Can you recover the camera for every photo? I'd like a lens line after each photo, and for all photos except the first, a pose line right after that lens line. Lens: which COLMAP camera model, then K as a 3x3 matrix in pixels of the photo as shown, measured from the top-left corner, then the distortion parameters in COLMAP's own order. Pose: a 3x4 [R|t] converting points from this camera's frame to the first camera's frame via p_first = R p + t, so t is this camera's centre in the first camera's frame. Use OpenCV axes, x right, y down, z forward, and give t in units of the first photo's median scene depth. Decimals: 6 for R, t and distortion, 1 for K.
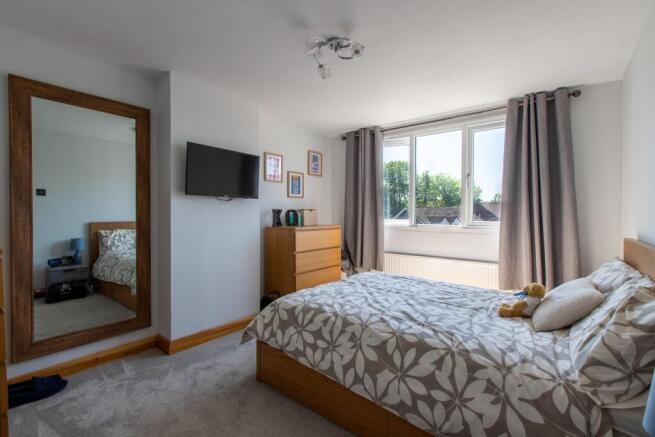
lens RADIAL K [[295.7, 0, 324.9], [0, 295.7, 217.8], [0, 0, 1]] dist [0.000503, -0.000294]
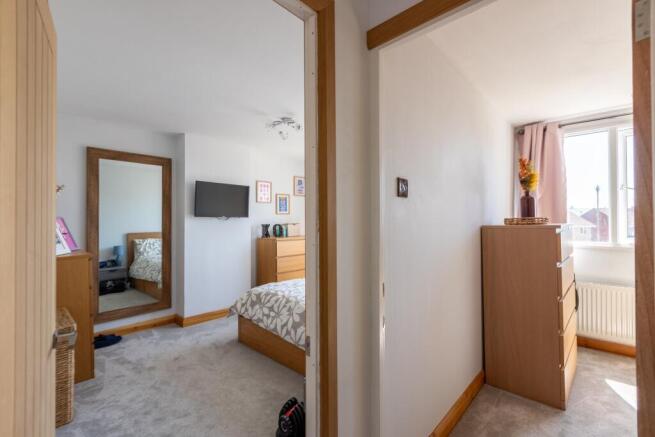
lens RADIAL K [[295.7, 0, 324.9], [0, 295.7, 217.8], [0, 0, 1]] dist [0.000503, -0.000294]
pose [[0.997720, -0.005771, -0.067247, 0.268872], [0.004443, 0.999793, -0.019880, -0.042756], [0.067348, 0.019535, 0.997538, -0.412070]]
